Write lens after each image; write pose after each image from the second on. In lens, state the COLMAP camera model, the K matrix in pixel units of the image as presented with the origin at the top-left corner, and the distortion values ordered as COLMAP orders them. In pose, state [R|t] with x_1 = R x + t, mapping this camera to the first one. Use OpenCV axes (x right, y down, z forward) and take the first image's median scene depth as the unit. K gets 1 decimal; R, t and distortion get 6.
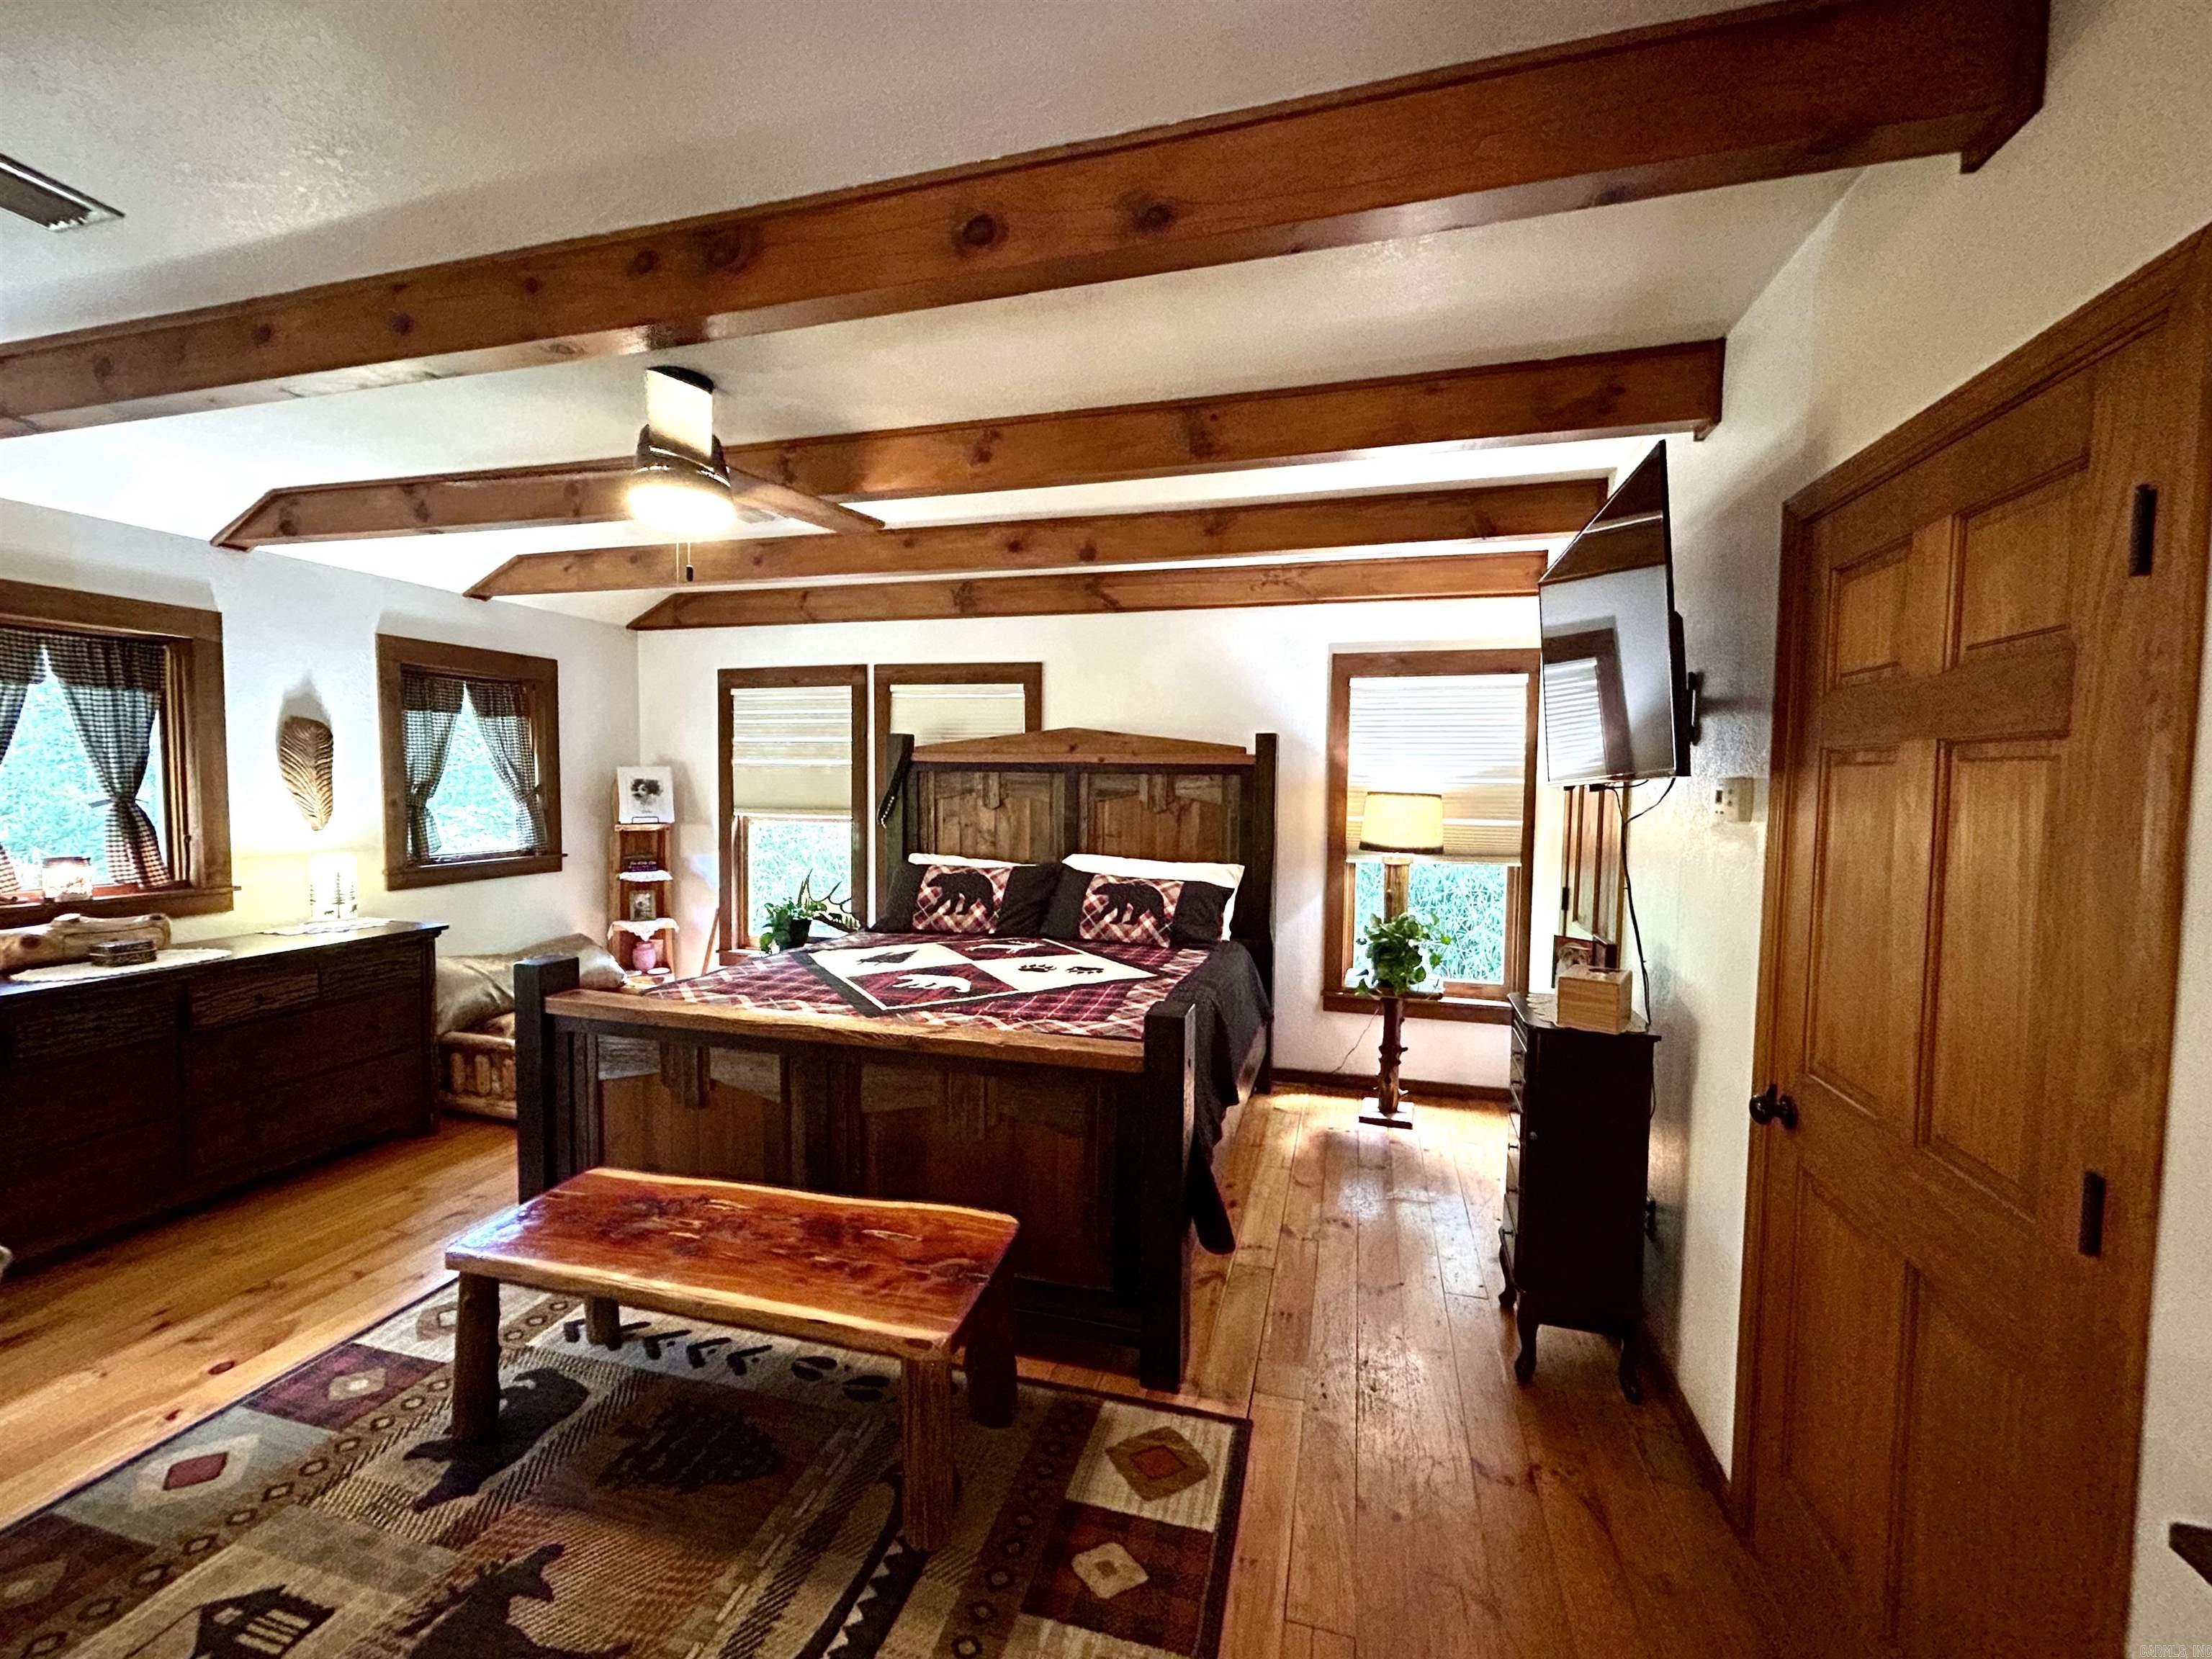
lens RADIAL K [[901.9, 0, 1114.3], [0, 901.9, 829.7], [0, 0, 1]] dist [-0.000760, -0.002307]
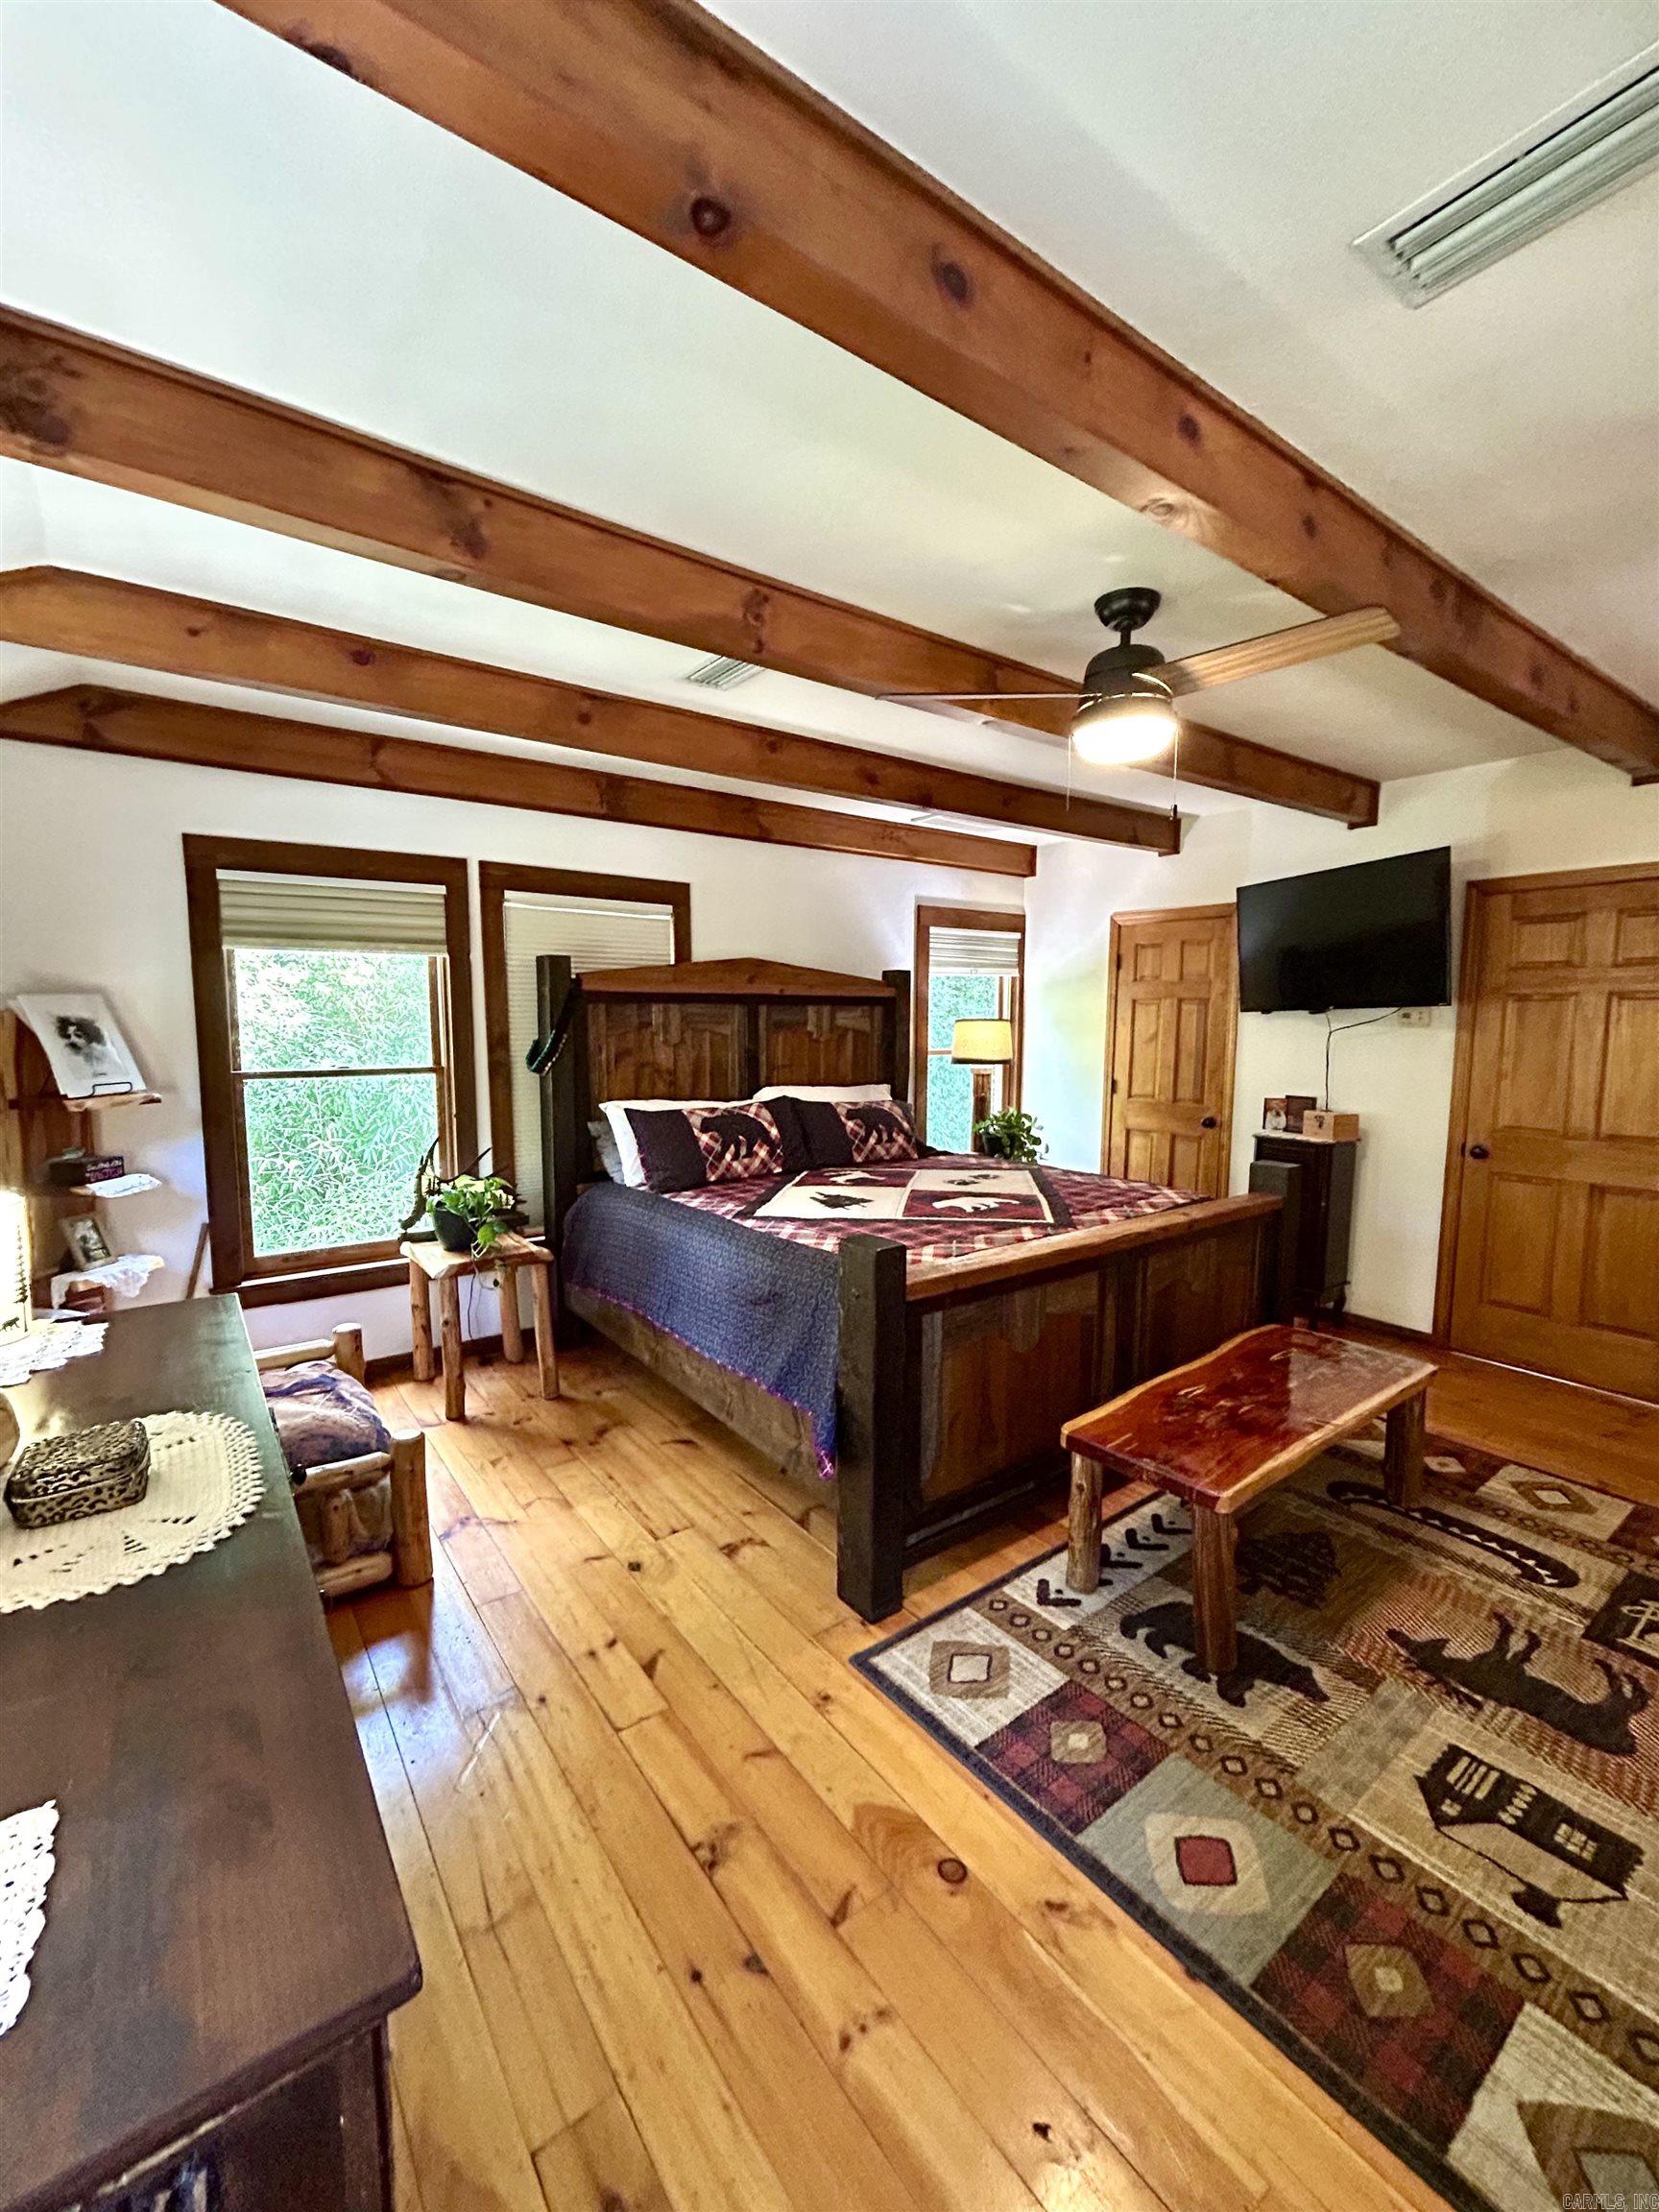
lens RADIAL K [[901.9, 0, 832.4], [0, 901.9, 1117.8], [0, 0, 1]] dist [-0.000760, -0.002307]
pose [[0.617872, -0.100046, 0.779888, -0.807934], [0.049805, 0.994860, 0.088164, -0.023764], [-0.784699, -0.015632, 0.619679, 0.342020]]
